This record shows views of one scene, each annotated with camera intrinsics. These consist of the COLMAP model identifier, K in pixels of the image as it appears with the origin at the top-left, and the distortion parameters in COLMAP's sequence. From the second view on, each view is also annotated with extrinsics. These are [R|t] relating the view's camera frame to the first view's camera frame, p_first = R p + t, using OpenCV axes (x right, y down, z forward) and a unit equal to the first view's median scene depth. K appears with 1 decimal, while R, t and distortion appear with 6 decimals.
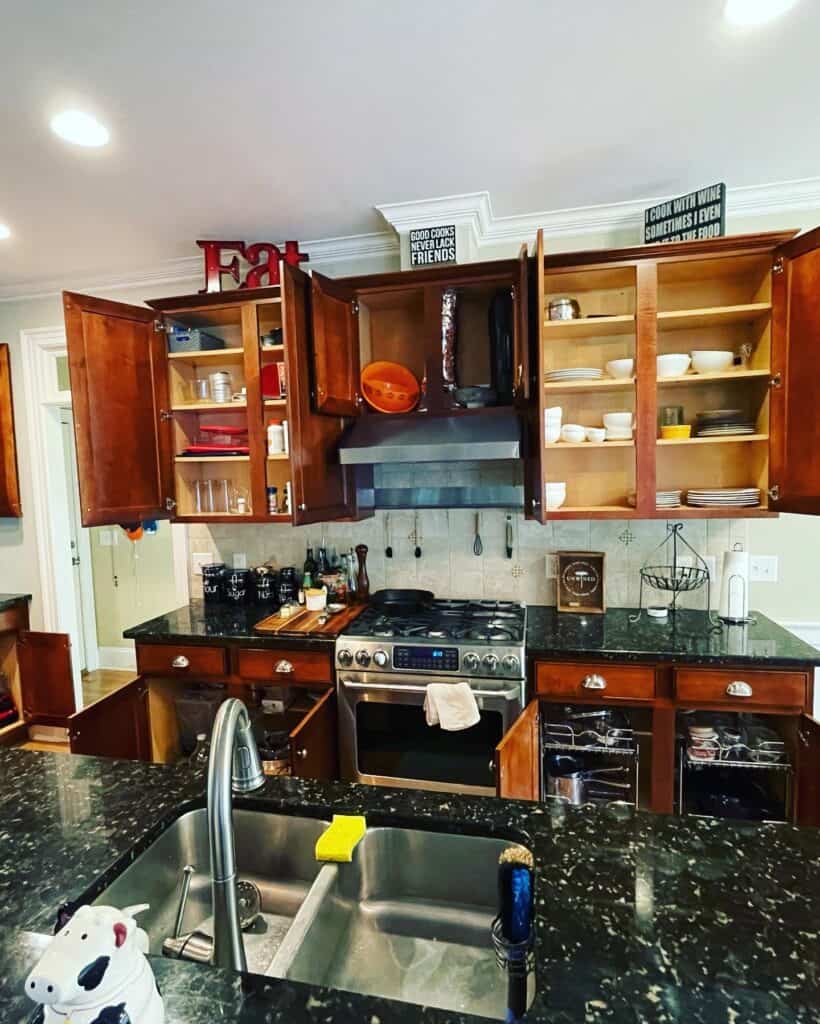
lens RADIAL K [[573.0, 0, 410.0], [0, 573.0, 512.0], [0, 0, 1]] dist [-0.001576, -0.000305]
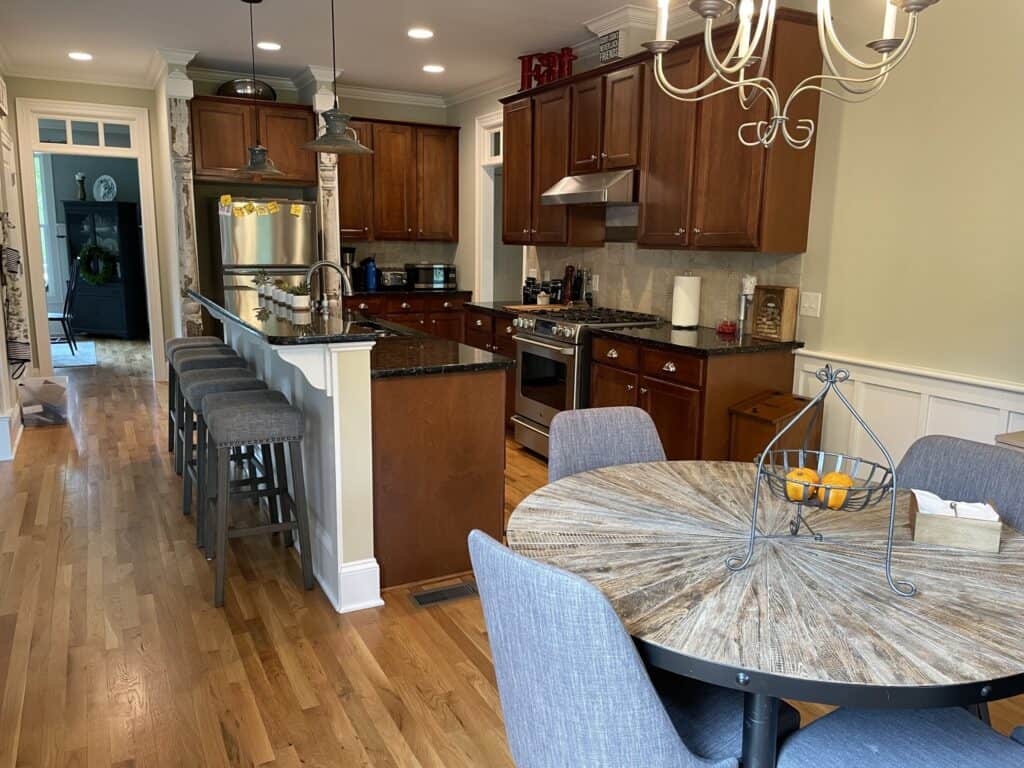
lens RADIAL K [[801.3, 0, 512.0], [0, 801.3, 384.0], [0, 0, 1]] dist [0.096108, -0.117000]
pose [[0.647629, 0.174619, -0.741677, 1.290947], [-0.090127, 0.984108, 0.152998, 0.055605], [0.756606, -0.032241, 0.653075, -0.433375]]
